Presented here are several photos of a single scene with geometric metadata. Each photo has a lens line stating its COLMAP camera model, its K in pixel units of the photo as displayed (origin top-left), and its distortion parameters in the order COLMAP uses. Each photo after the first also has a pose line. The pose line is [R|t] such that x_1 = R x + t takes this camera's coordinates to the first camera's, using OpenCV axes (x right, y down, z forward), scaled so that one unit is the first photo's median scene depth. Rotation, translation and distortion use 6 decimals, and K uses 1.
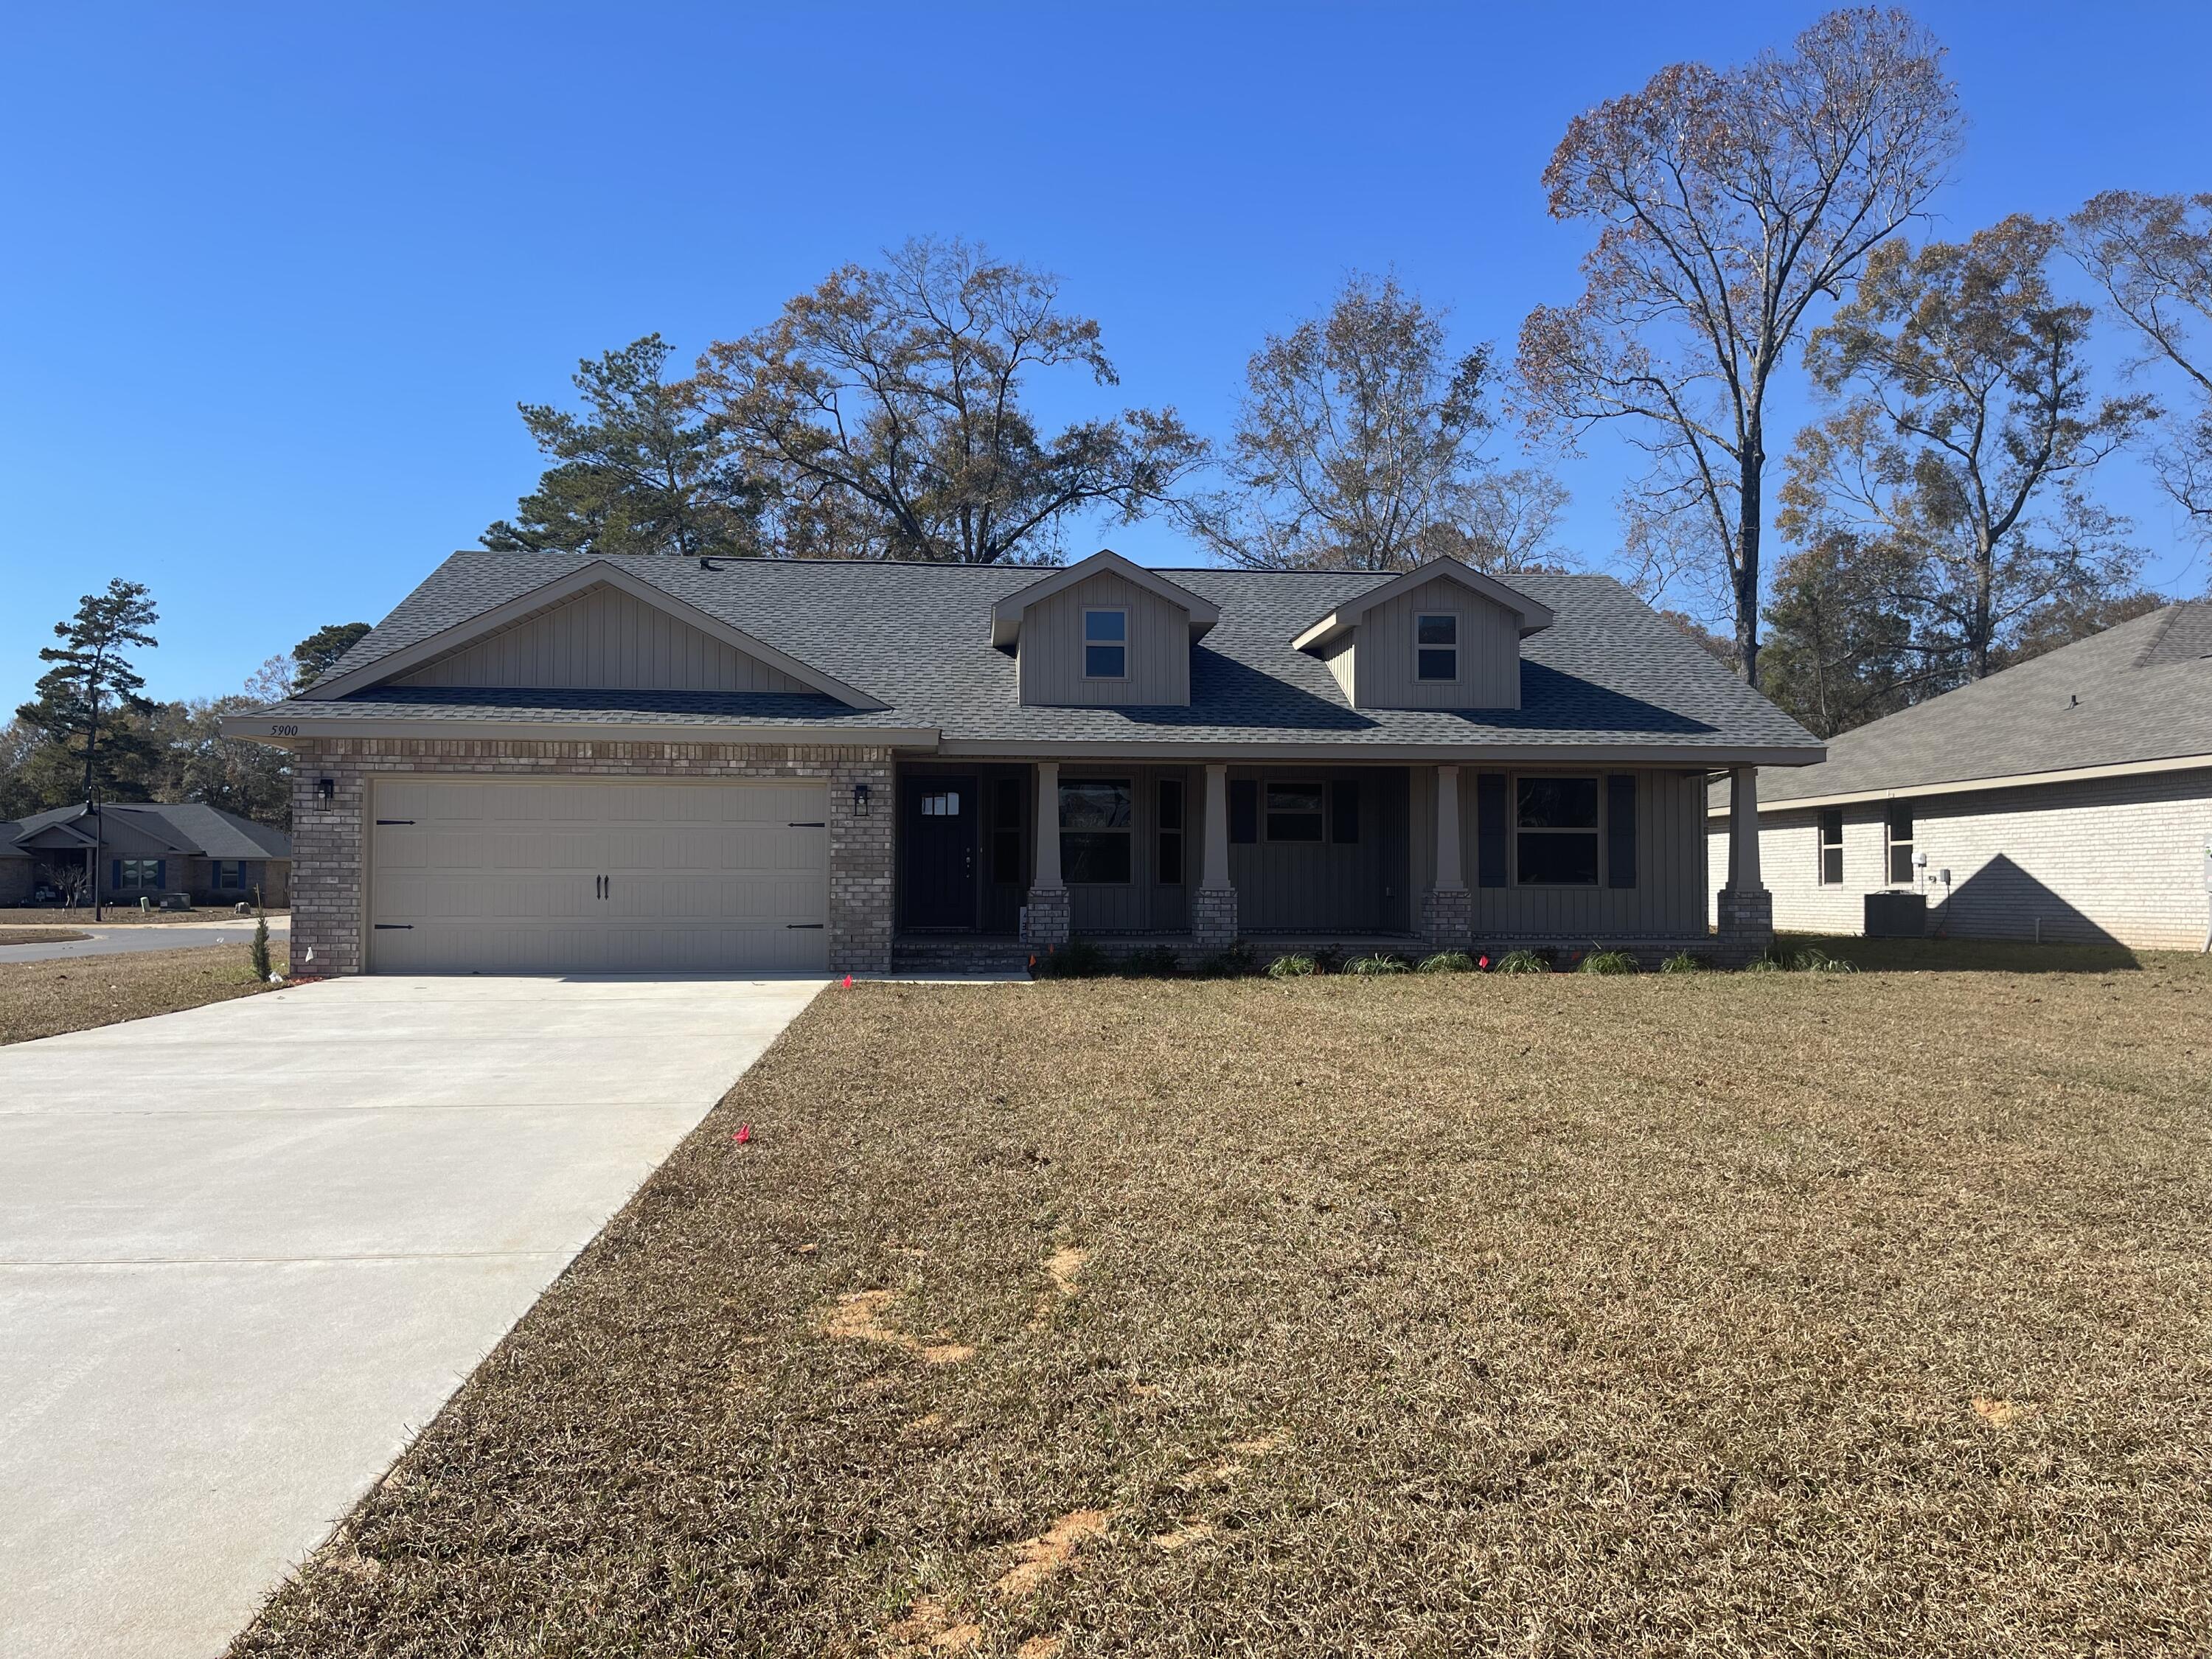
lens RADIAL K [[1659.9, 0, 1106.0], [0, 1659.9, 830.8], [0, 0, 1]] dist [0.051903, -0.048880]
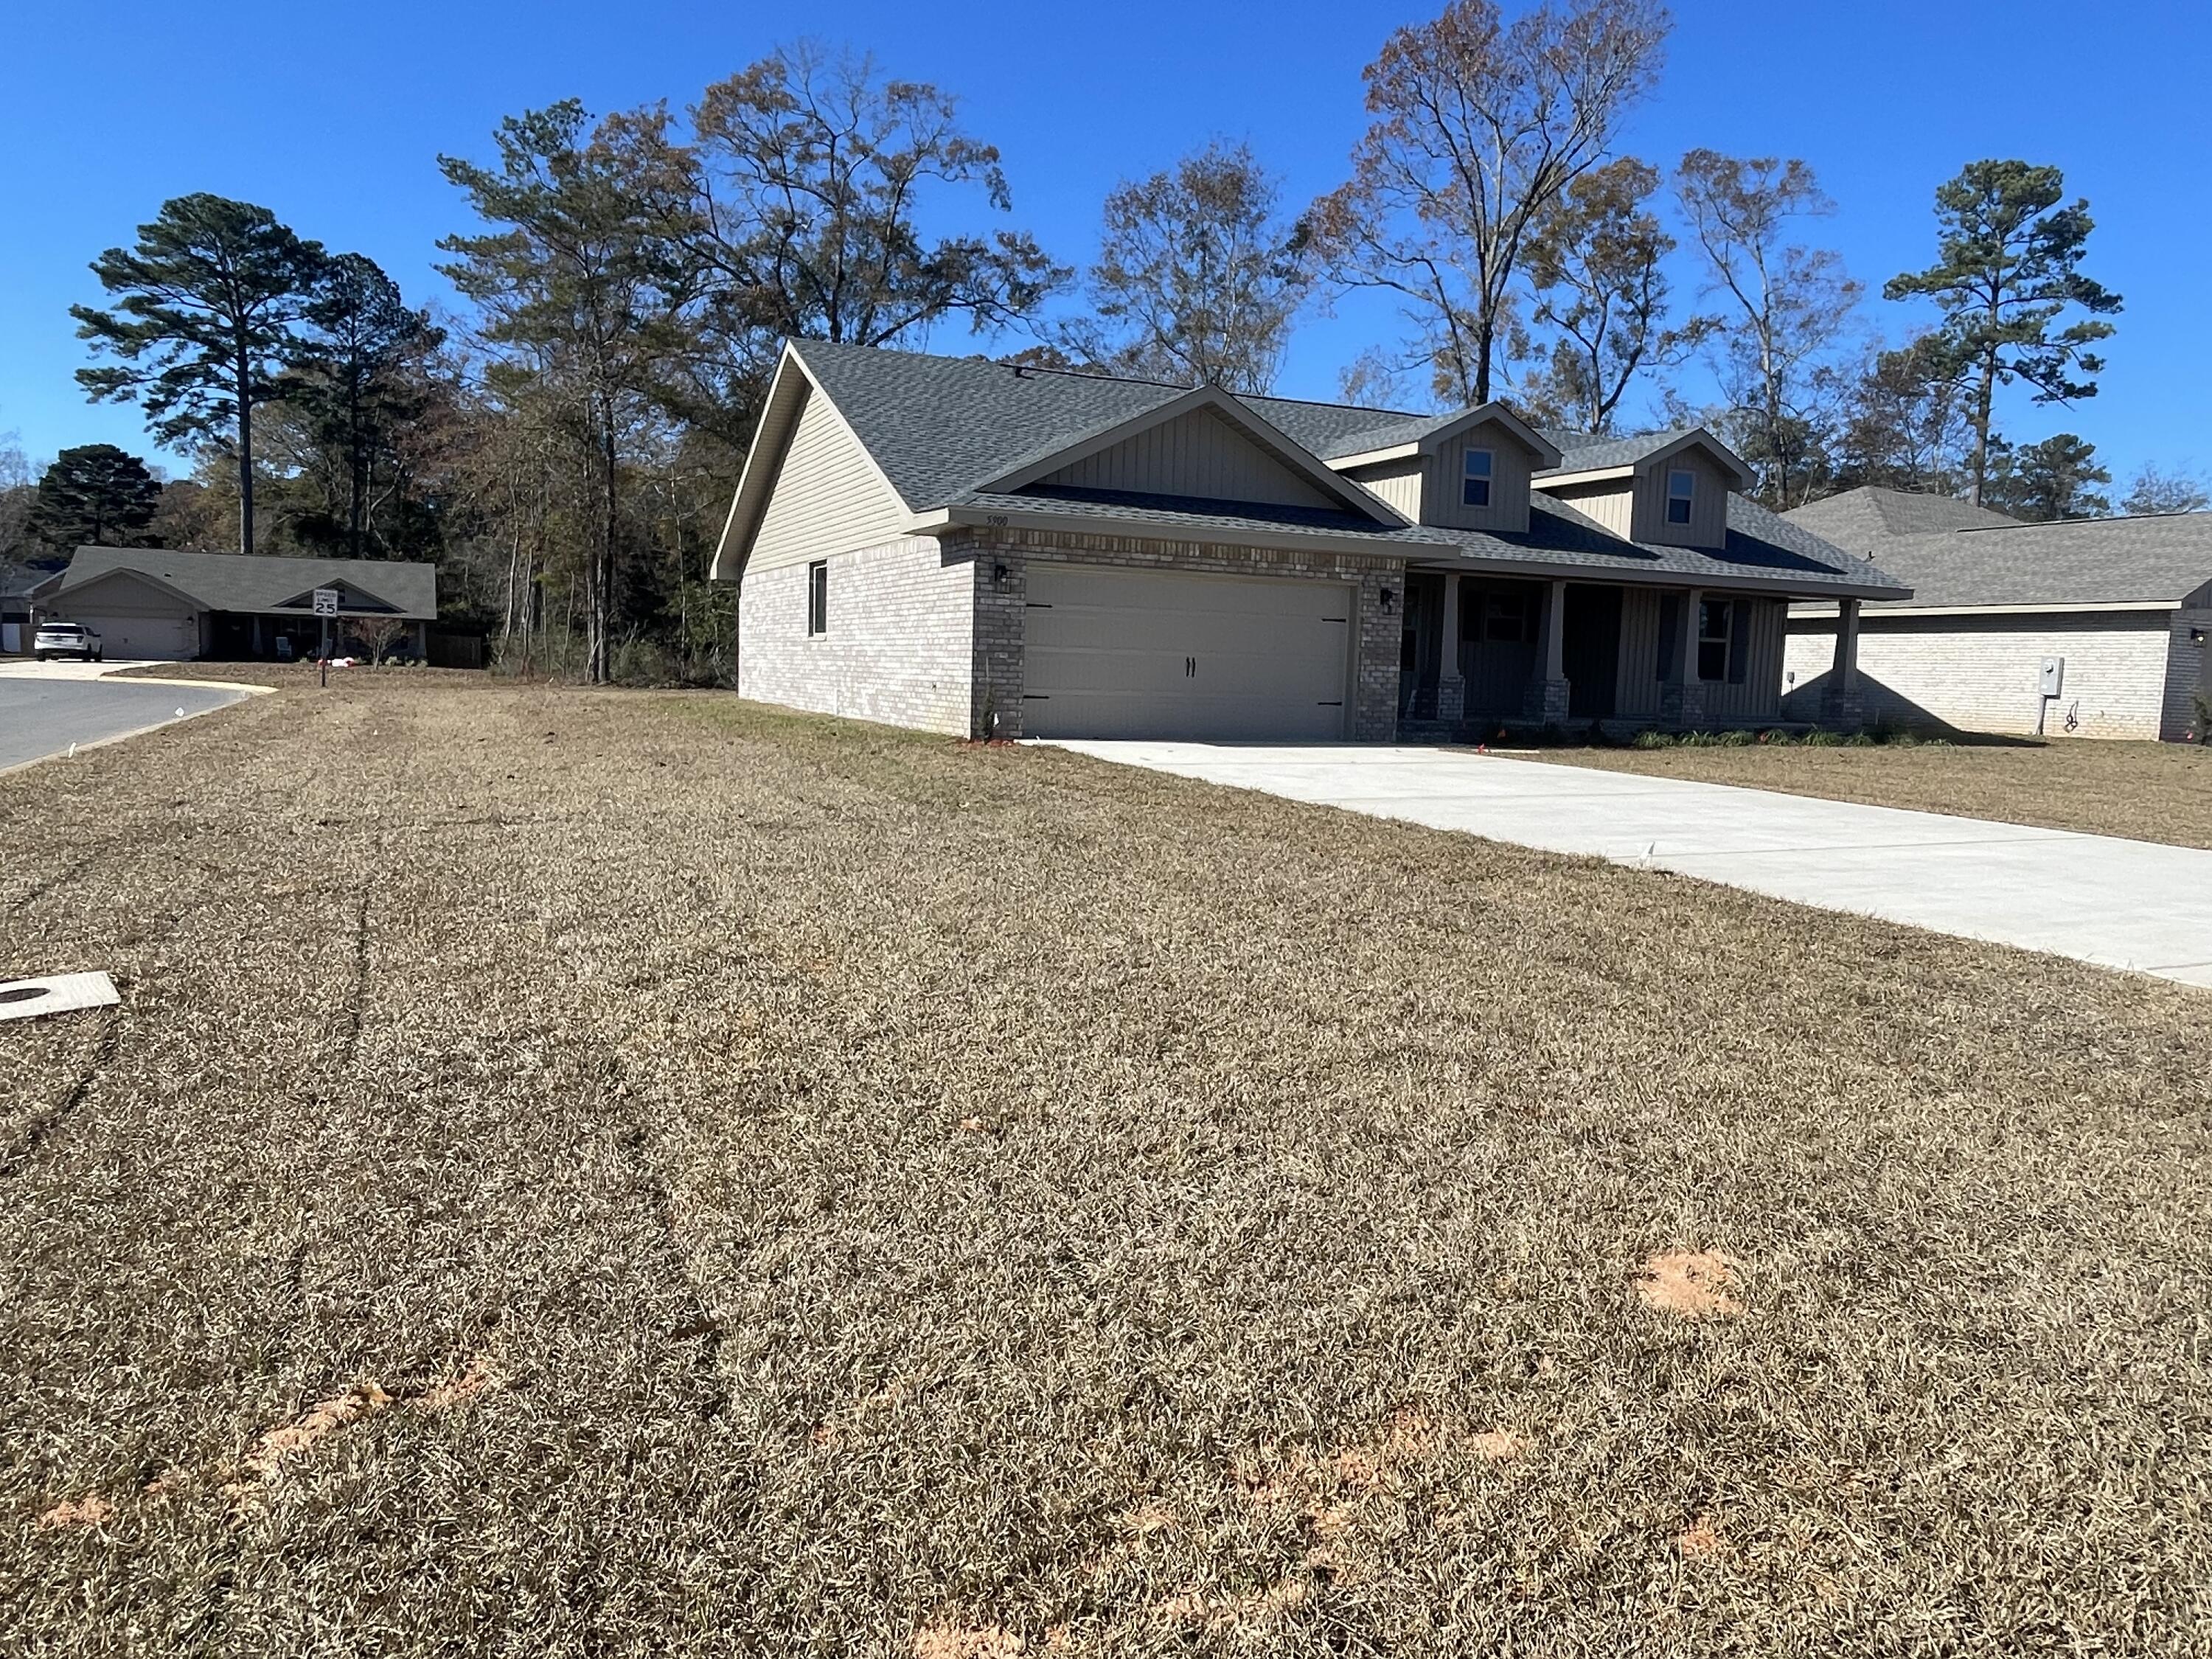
lens RADIAL K [[1419.8, 0, 1105.5], [0, 1419.8, 839.7], [0, 0, 1]] dist [0.000005, 0.001151]
pose [[0.949301, -0.010815, 0.314183, -0.233928], [-0.040212, 0.987021, 0.155475, 0.000116], [-0.311787, -0.160226, 0.936545, 0.019006]]
